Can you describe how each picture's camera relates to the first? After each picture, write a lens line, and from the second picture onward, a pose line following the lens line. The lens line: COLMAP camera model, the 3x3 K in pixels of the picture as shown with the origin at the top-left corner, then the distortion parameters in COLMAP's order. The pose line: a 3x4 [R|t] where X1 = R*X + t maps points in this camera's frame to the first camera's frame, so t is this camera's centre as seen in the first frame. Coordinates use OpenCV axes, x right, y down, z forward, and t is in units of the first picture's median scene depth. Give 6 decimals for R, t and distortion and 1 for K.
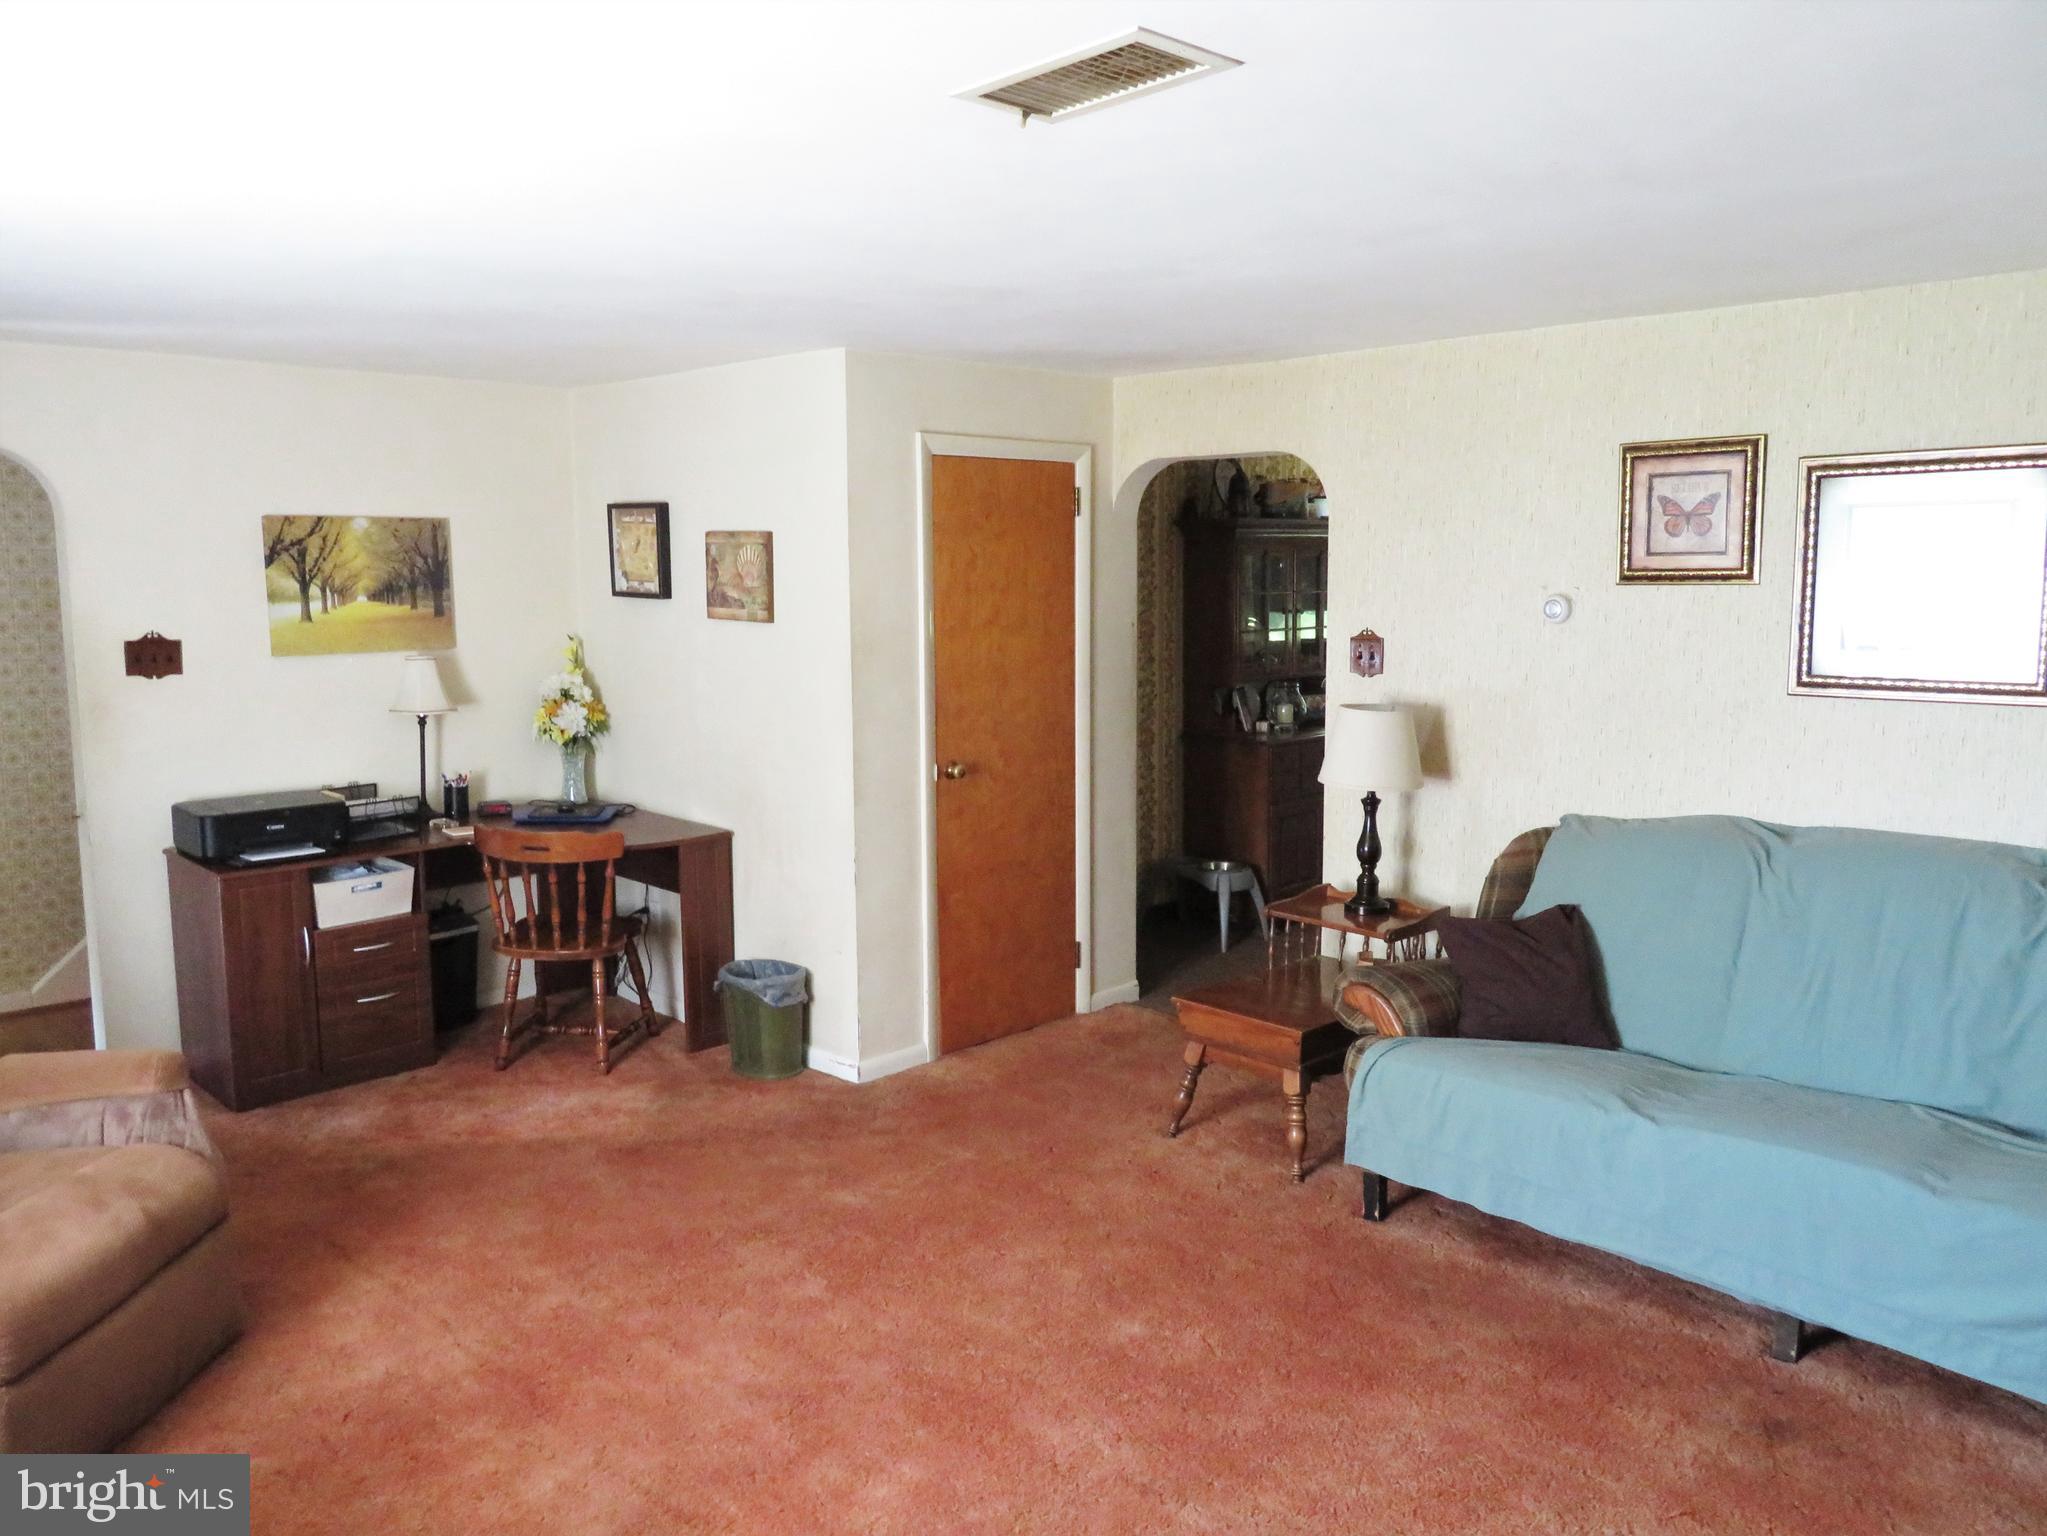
lens RADIAL K [[1468.3, 0, 1059.9], [0, 1468.3, 760.1], [0, 0, 1]] dist [-0.019996, 0.002038]
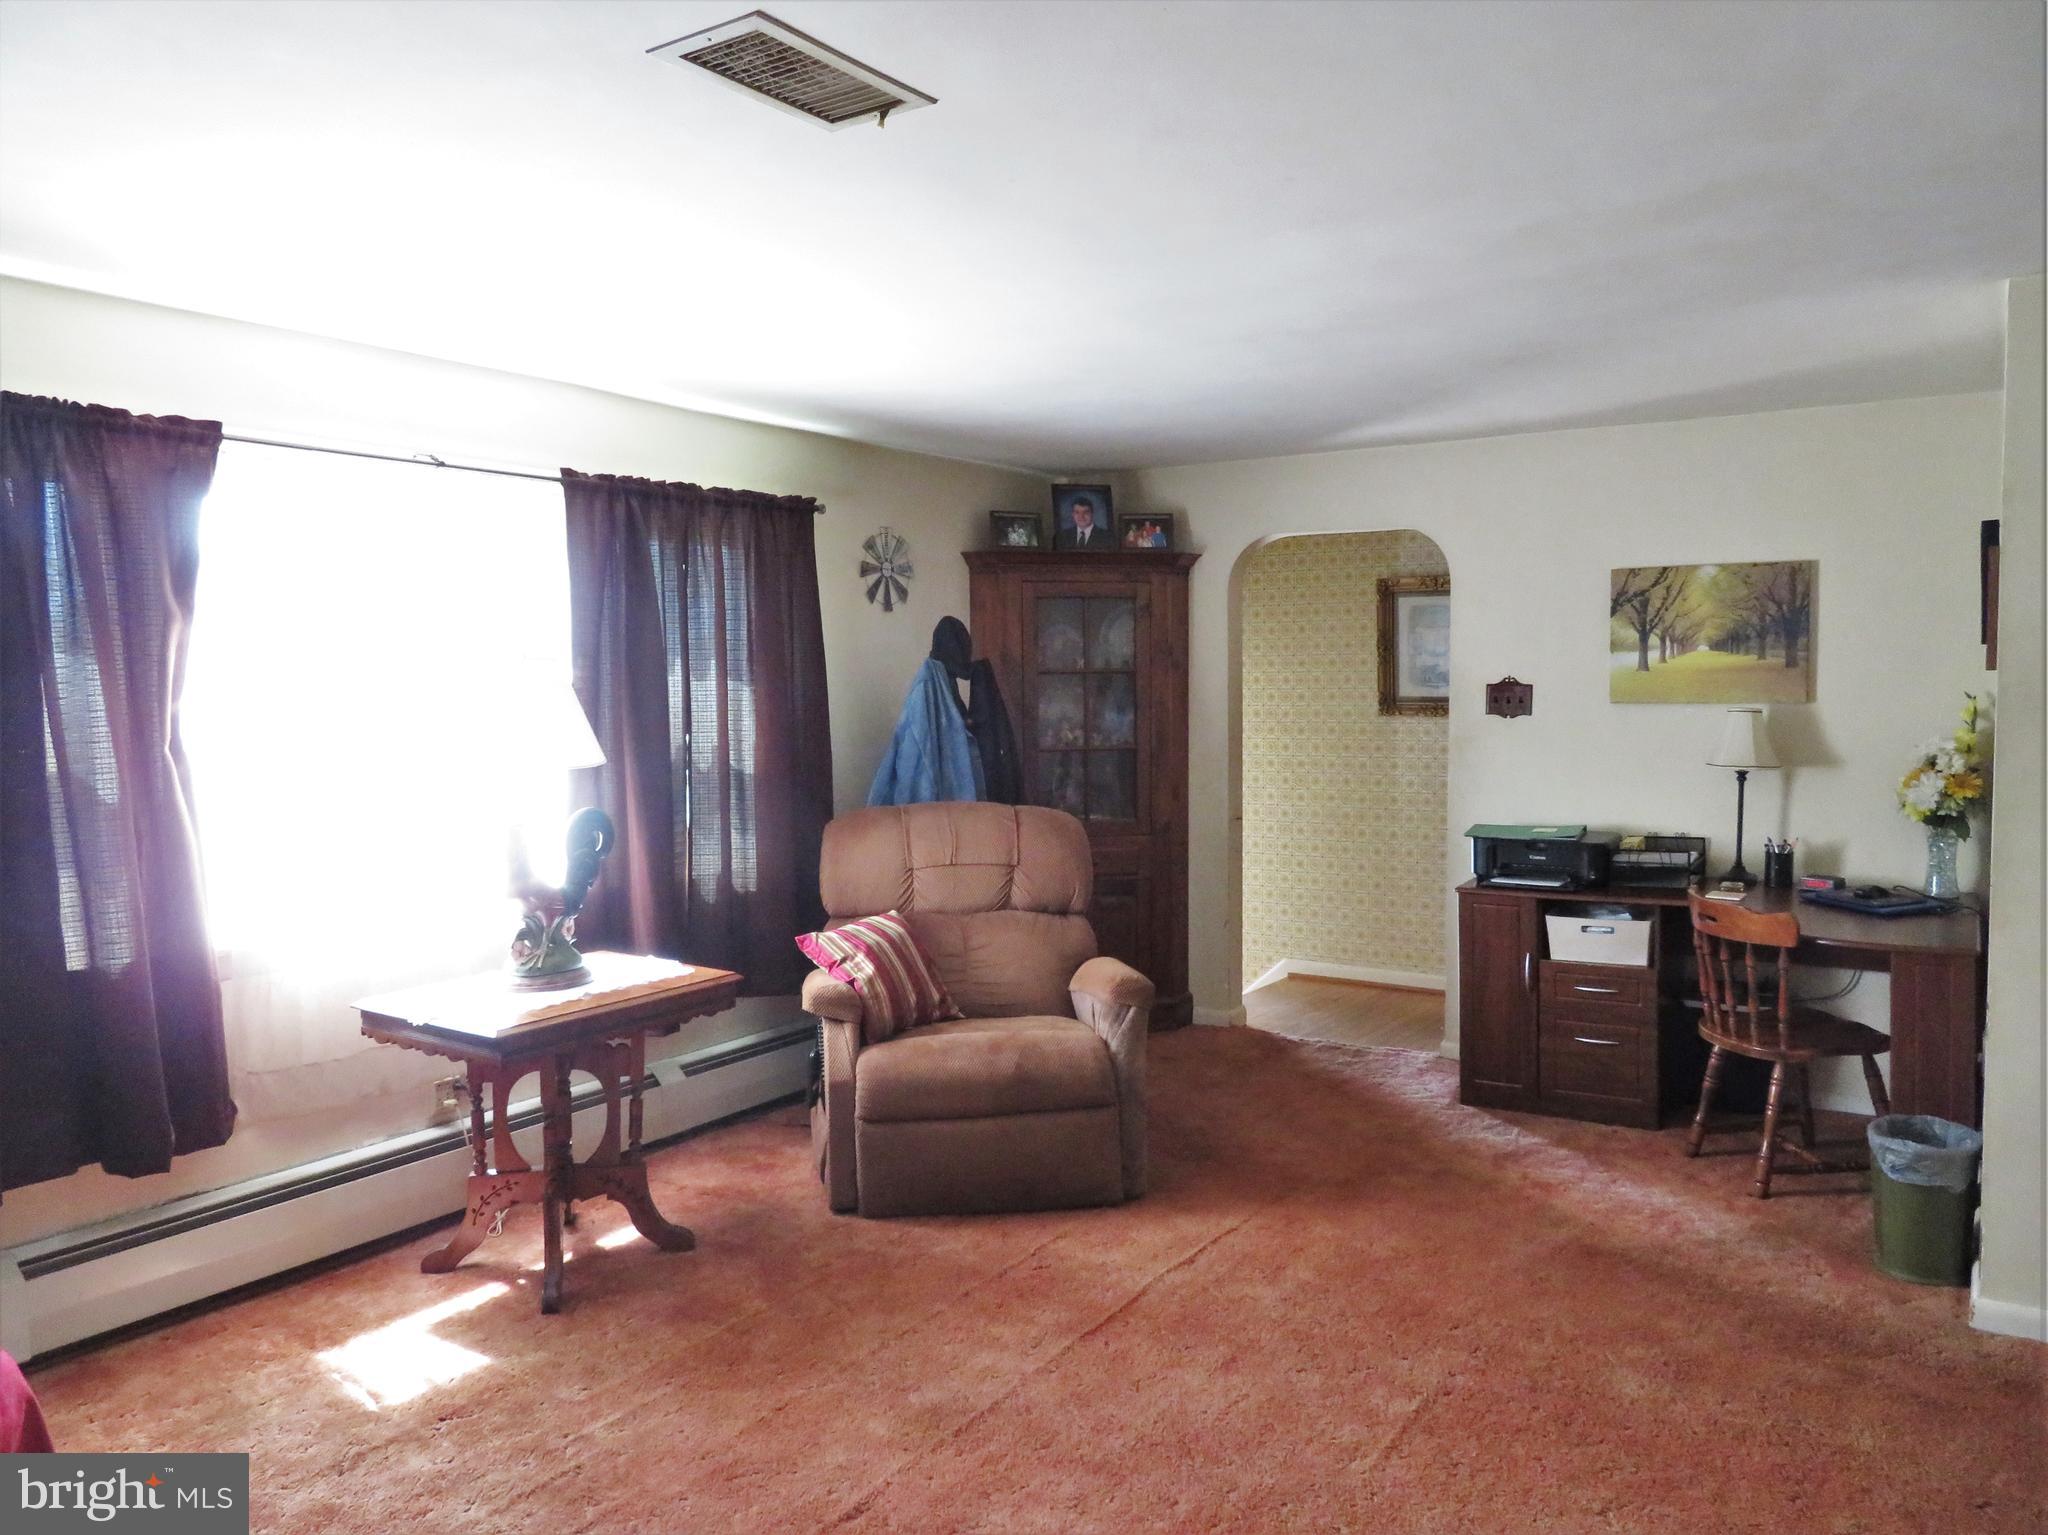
lens RADIAL K [[1469.1, 0, 1019.4], [0, 1469.1, 773.9], [0, 0, 1]] dist [-0.019996, 0.002038]
pose [[0.212623, 0.067663, -0.974789, 0.416589], [-0.114885, 0.992411, 0.043828, -0.018344], [0.970357, 0.102670, 0.218783, 0.376548]]
